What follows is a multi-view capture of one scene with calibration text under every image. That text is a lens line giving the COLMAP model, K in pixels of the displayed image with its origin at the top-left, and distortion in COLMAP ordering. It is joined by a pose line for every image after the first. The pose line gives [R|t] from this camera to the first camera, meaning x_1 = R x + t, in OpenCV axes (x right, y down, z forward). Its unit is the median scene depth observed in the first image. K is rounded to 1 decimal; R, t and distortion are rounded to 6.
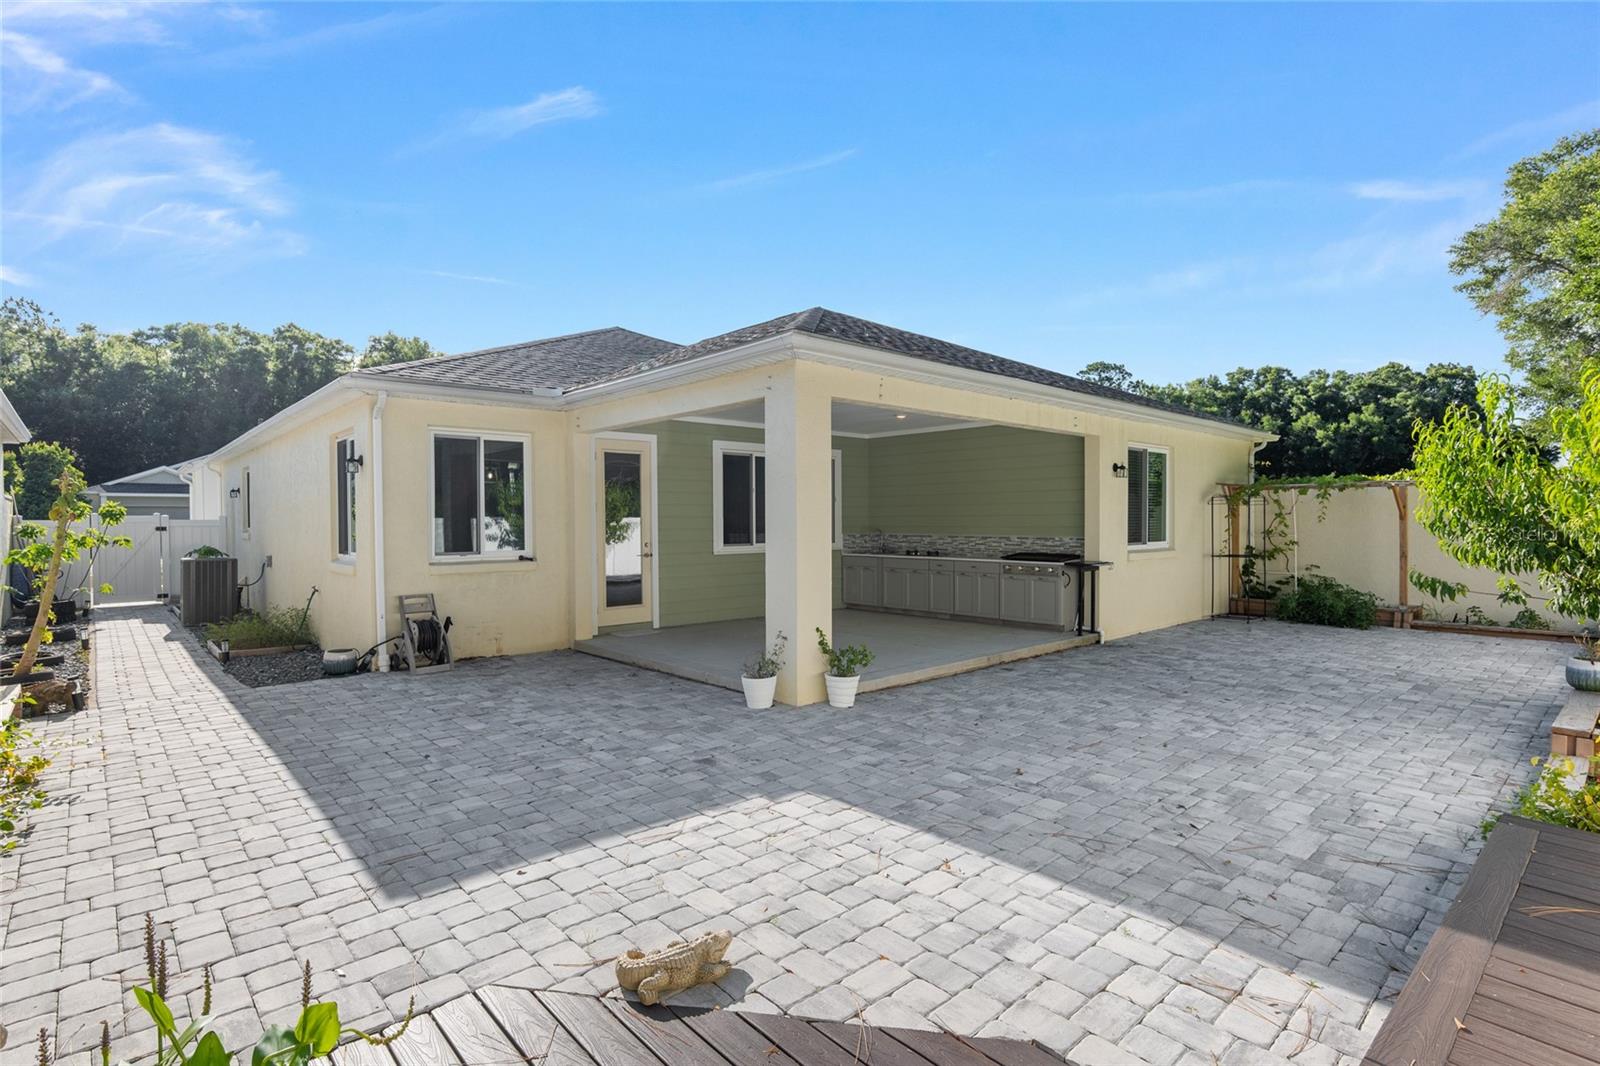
lens RADIAL K [[774.4, 0, 804.2], [0, 774.4, 532.6], [0, 0, 1]] dist [-0.008108, 0.001694]
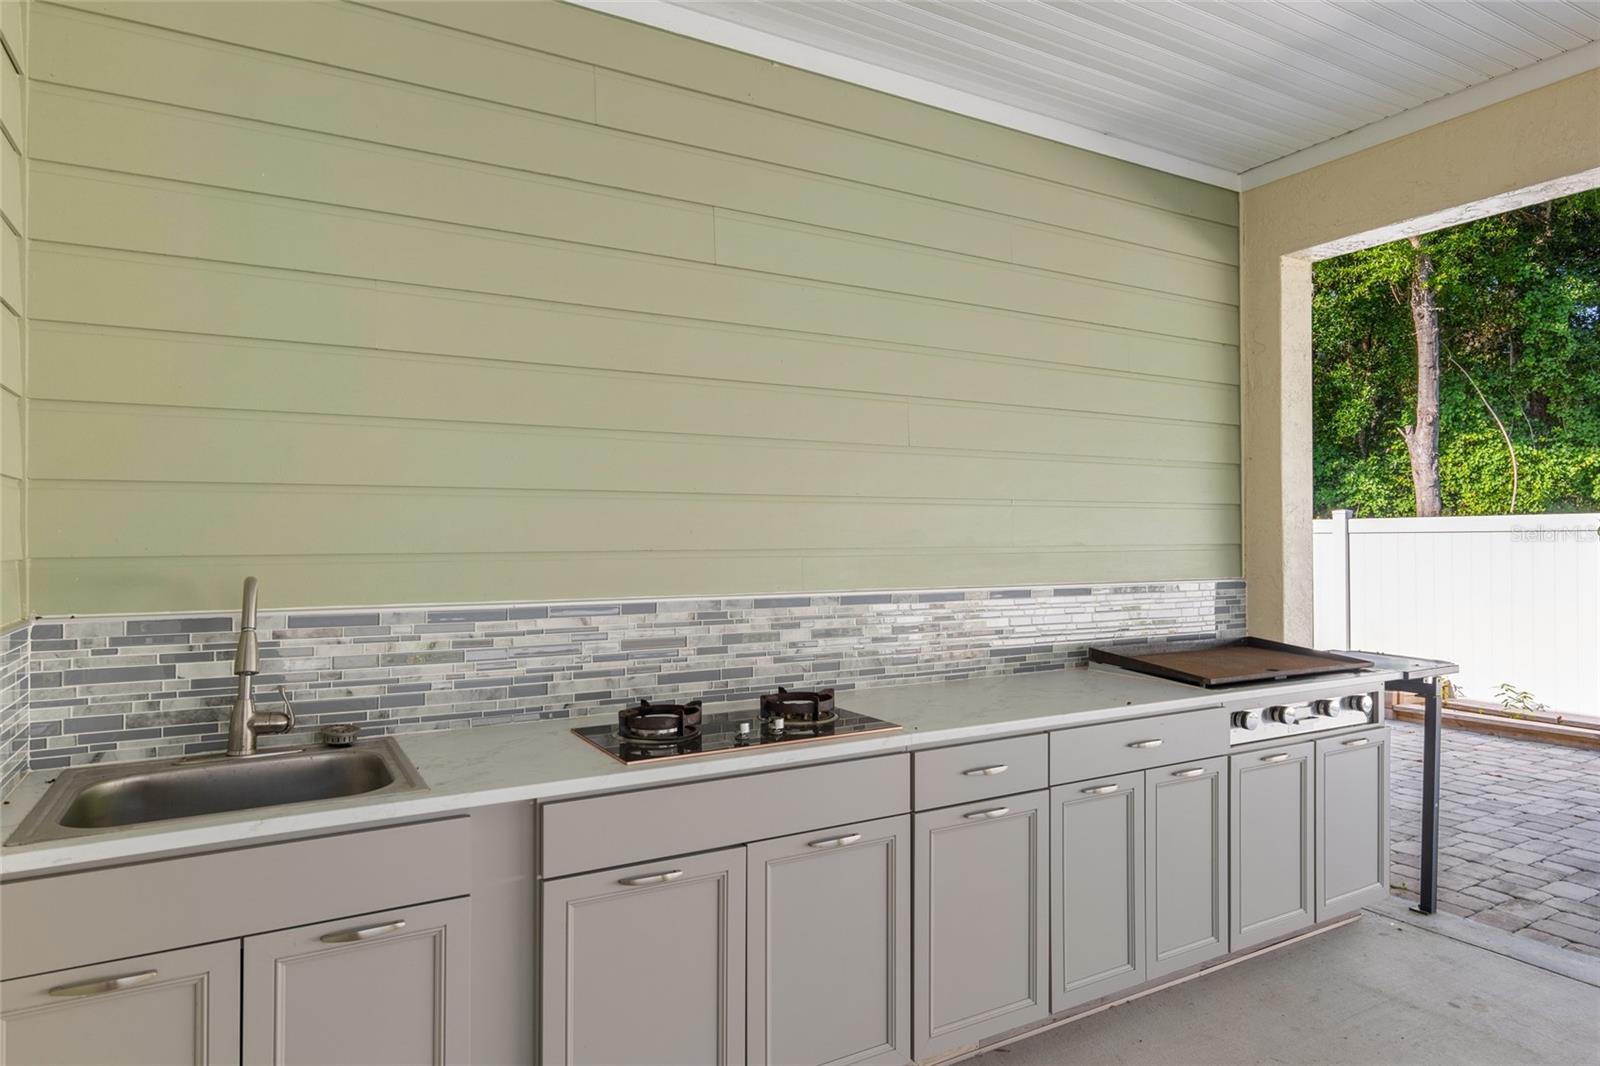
lens RADIAL K [[936.2, 0, 795.5], [0, 936.2, 529.8], [0, 0, 1]] dist [0.000523, -0.000552]
pose [[0.218786, 0.013388, 0.975681, -0.045153], [0.018240, 0.999675, -0.017808, -0.010180], [-0.975602, 0.021693, 0.218471, 1.081215]]
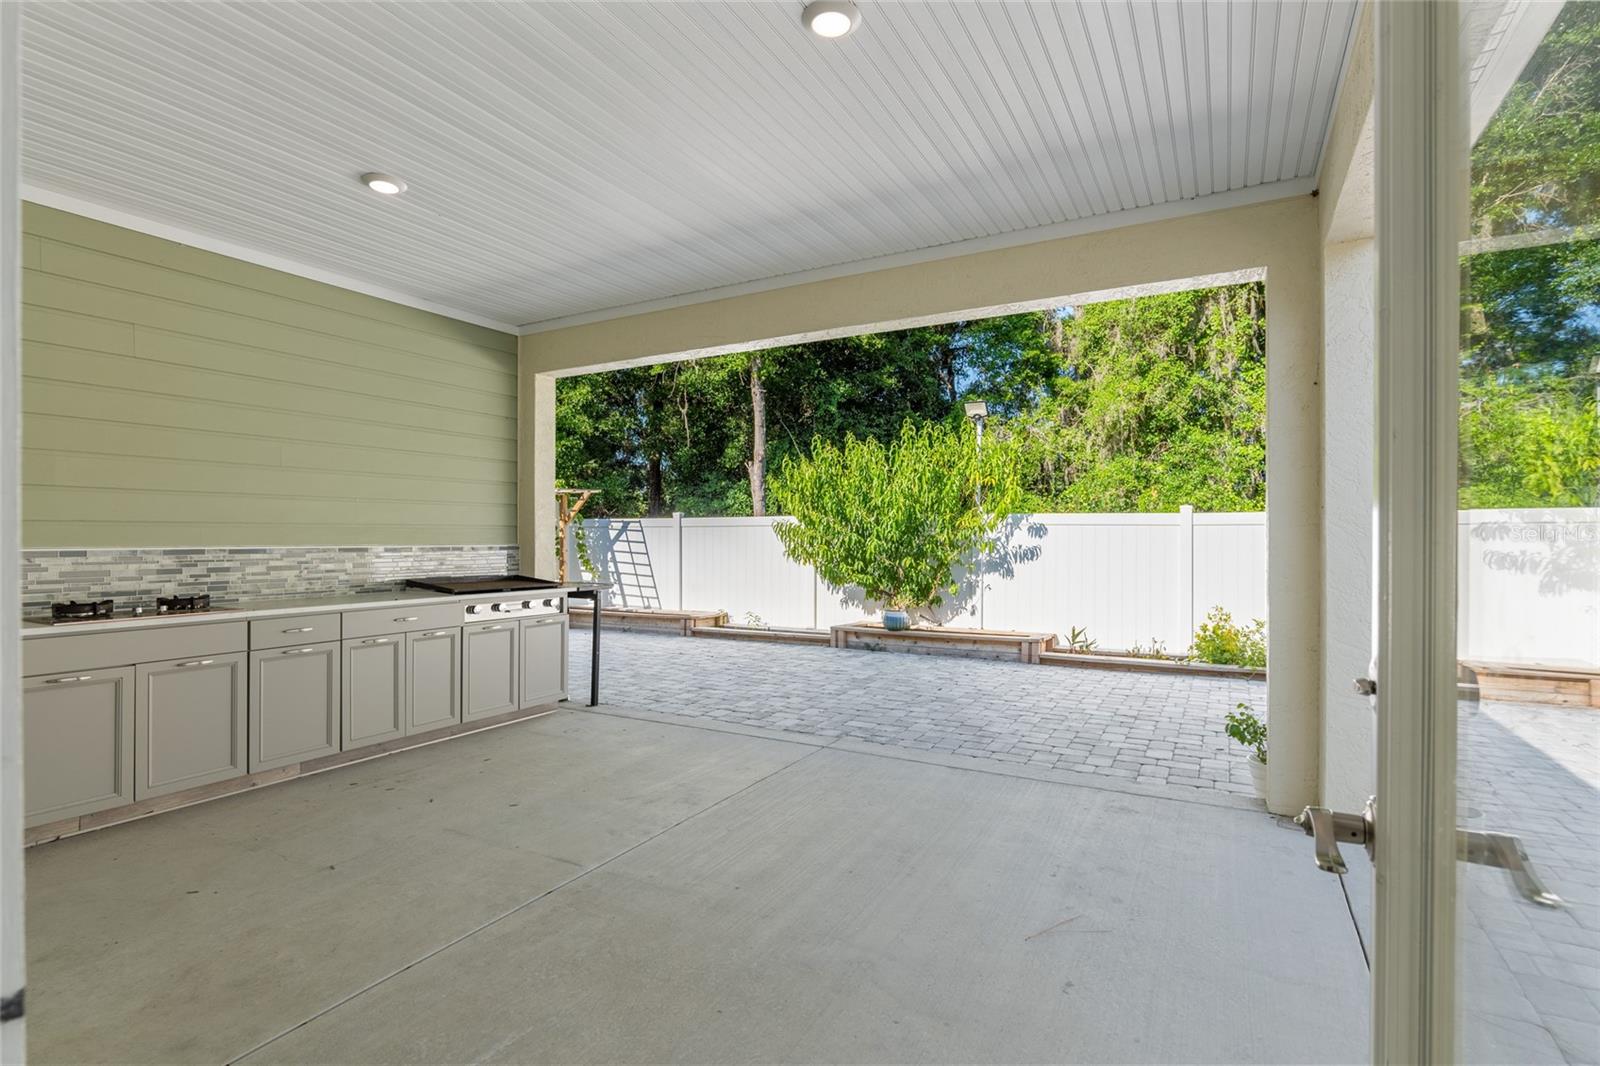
lens RADIAL K [[774.4, 0, 796.9], [0, 774.4, 530.1], [0, 0, 1]] dist [-0.008108, 0.001694]
pose [[-0.313433, 0.012426, 0.949529, -0.252586], [0.017348, 0.999822, -0.007357, 0.003160], [-0.949452, 0.014166, -0.313592, 0.970982]]
